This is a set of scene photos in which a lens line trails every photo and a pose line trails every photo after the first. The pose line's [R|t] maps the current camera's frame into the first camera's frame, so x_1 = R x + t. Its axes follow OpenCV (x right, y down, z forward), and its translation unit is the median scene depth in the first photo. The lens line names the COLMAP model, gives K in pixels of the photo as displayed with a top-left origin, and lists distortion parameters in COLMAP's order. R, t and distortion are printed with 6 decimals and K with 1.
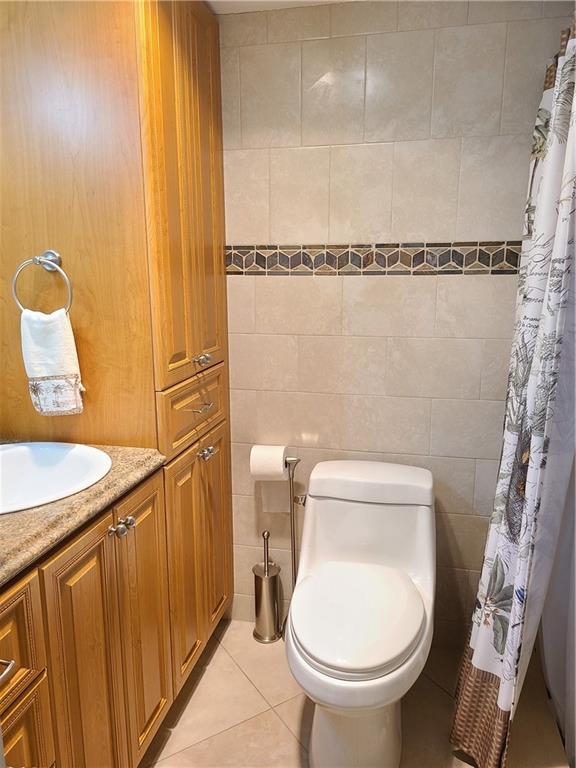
lens RADIAL K [[573.9, 0, 285.9], [0, 573.9, 387.1], [0, 0, 1]] dist [0.068979, -0.054697]
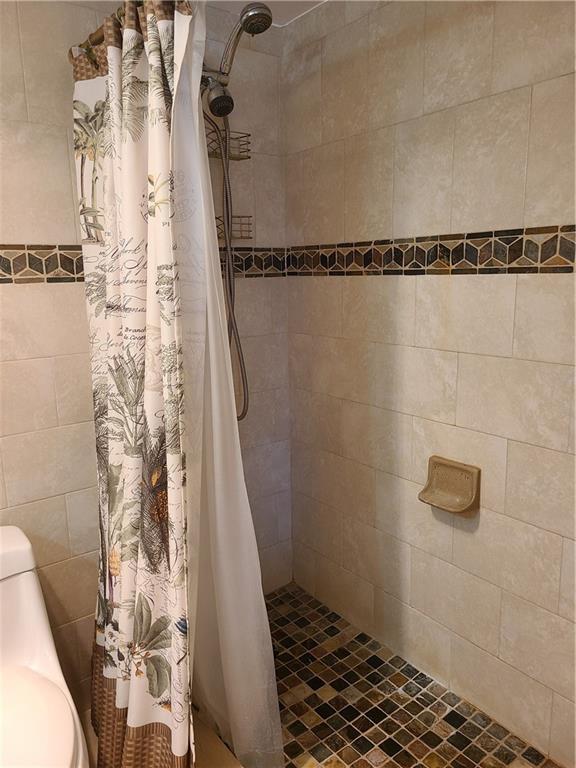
lens RADIAL K [[577.7, 0, 288.1], [0, 577.7, 383.2], [0, 0, 1]] dist [0.062831, -0.050581]
pose [[0.643128, -0.157349, 0.749418, -0.466940], [0.171774, 0.983365, 0.059058, -0.183697], [-0.746244, 0.090749, 0.659458, 0.853412]]
